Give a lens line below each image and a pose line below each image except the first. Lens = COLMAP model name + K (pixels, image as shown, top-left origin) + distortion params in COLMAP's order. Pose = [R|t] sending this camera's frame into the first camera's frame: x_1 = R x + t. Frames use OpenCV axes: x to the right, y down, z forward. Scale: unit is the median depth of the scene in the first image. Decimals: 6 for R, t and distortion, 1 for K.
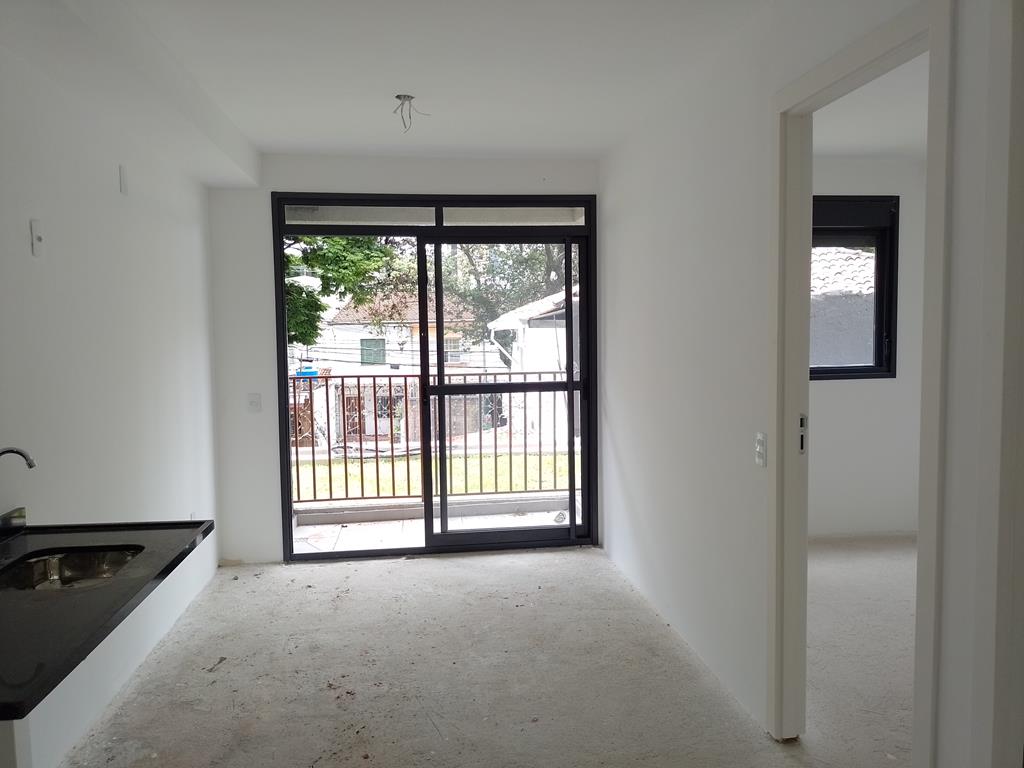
lens RADIAL K [[745.8, 0, 512.0], [0, 745.8, 384.0], [0, 0, 1]] dist [0.002368, -0.000485]
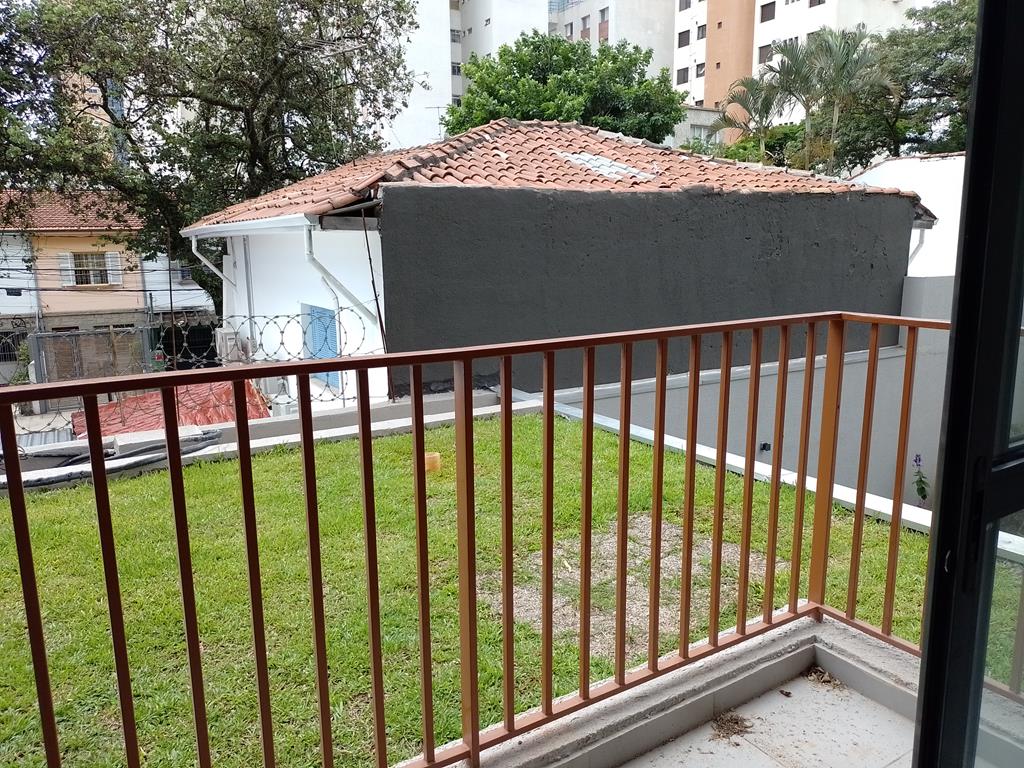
lens RADIAL K [[745.8, 0, 512.0], [0, 745.8, 384.0], [0, 0, 1]] dist [0.002368, -0.000485]
pose [[0.892877, -0.078957, 0.443324, -0.066851], [0.030149, 0.992781, 0.116094, -0.007183], [-0.449290, -0.090292, 0.888811, 0.190368]]
